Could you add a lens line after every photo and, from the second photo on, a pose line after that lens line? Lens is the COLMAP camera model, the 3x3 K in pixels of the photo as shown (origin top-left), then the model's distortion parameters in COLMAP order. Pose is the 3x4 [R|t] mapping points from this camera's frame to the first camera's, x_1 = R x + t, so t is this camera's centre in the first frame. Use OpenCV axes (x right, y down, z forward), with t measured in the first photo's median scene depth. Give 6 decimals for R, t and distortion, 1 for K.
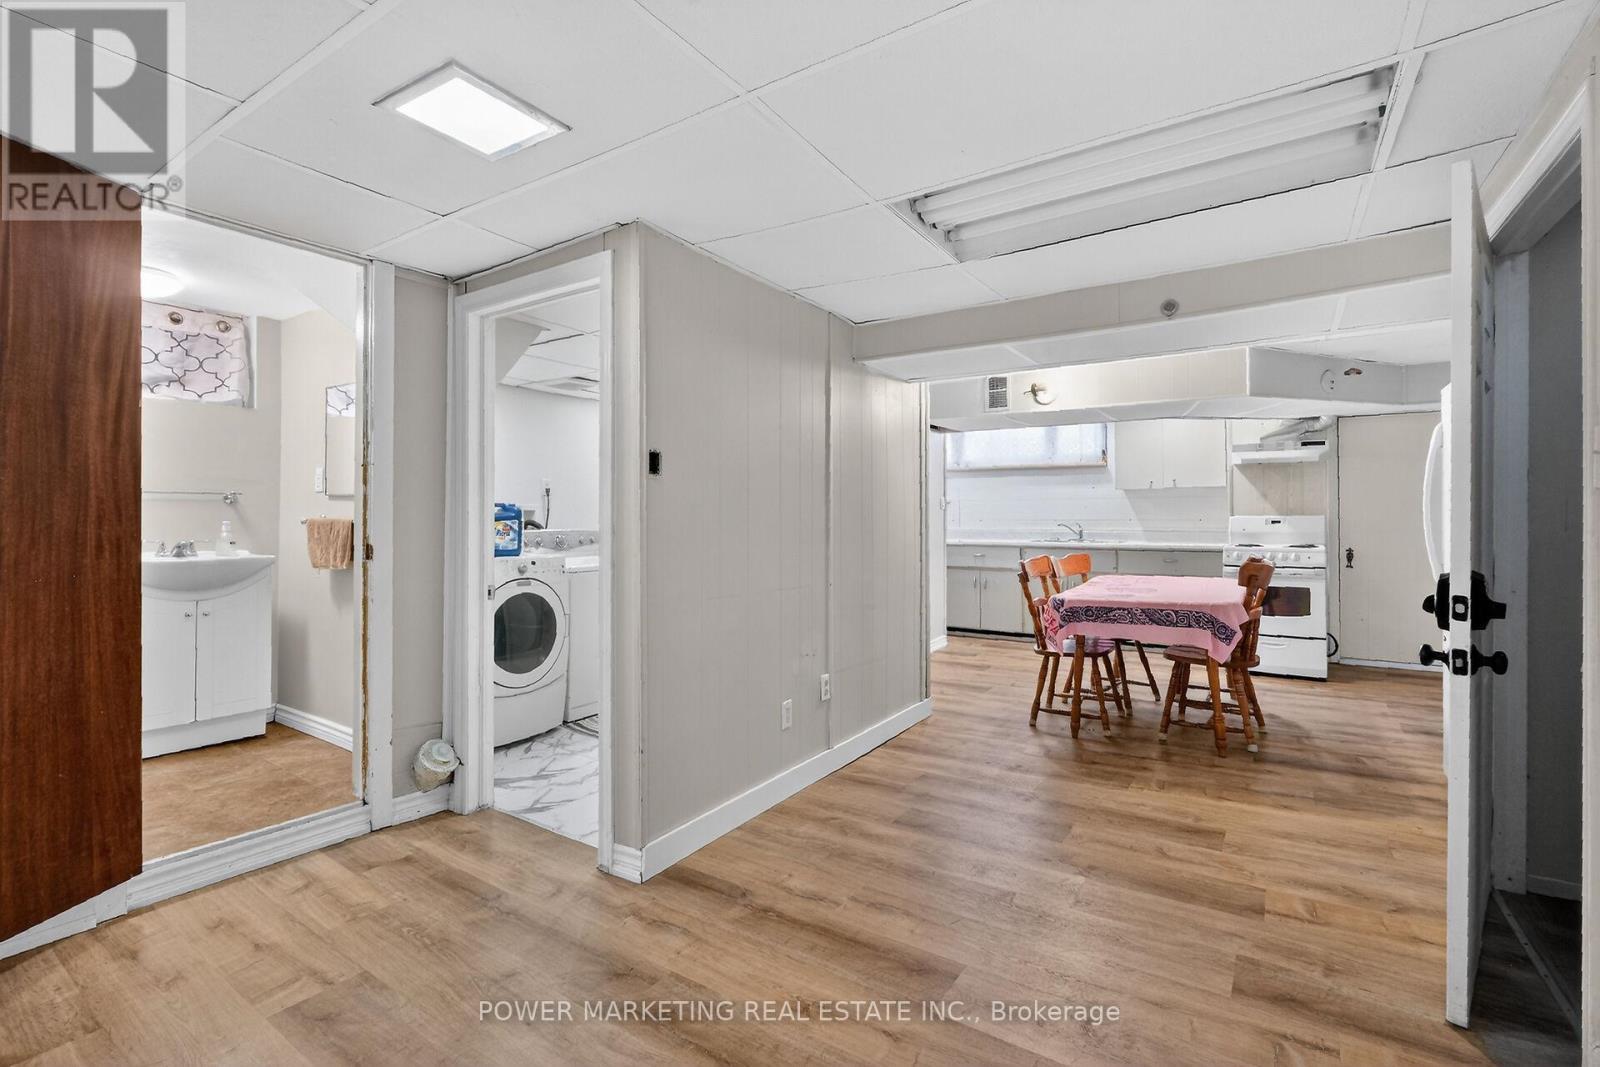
lens RADIAL K [[700.8, 0, 795.3], [0, 700.8, 531.7], [0, 0, 1]] dist [-0.013799, -0.000025]
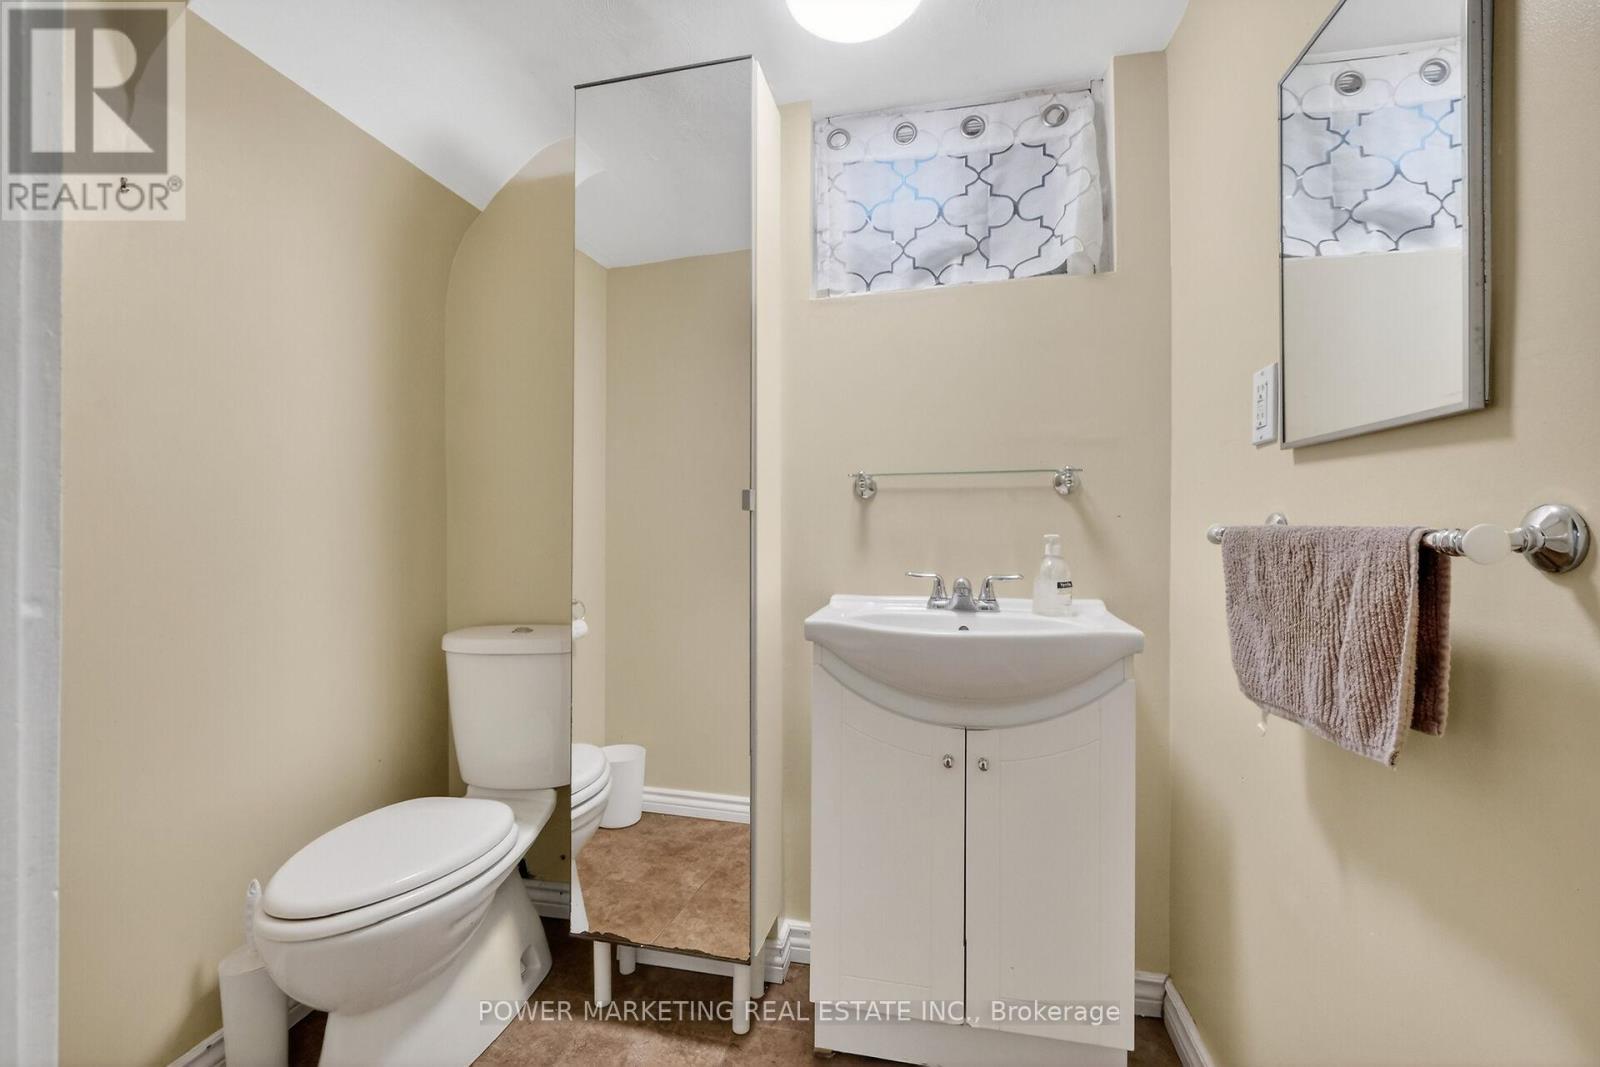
lens RADIAL K [[700.8, 0, 795.3], [0, 700.8, 531.7], [0, 0, 1]] dist [-0.013799, -0.000025]
pose [[0.368592, -0.003354, -0.929585, -0.494102], [-0.002985, 0.999984, -0.004792, -0.014445], [0.929586, 0.004542, 0.368576, 0.723590]]
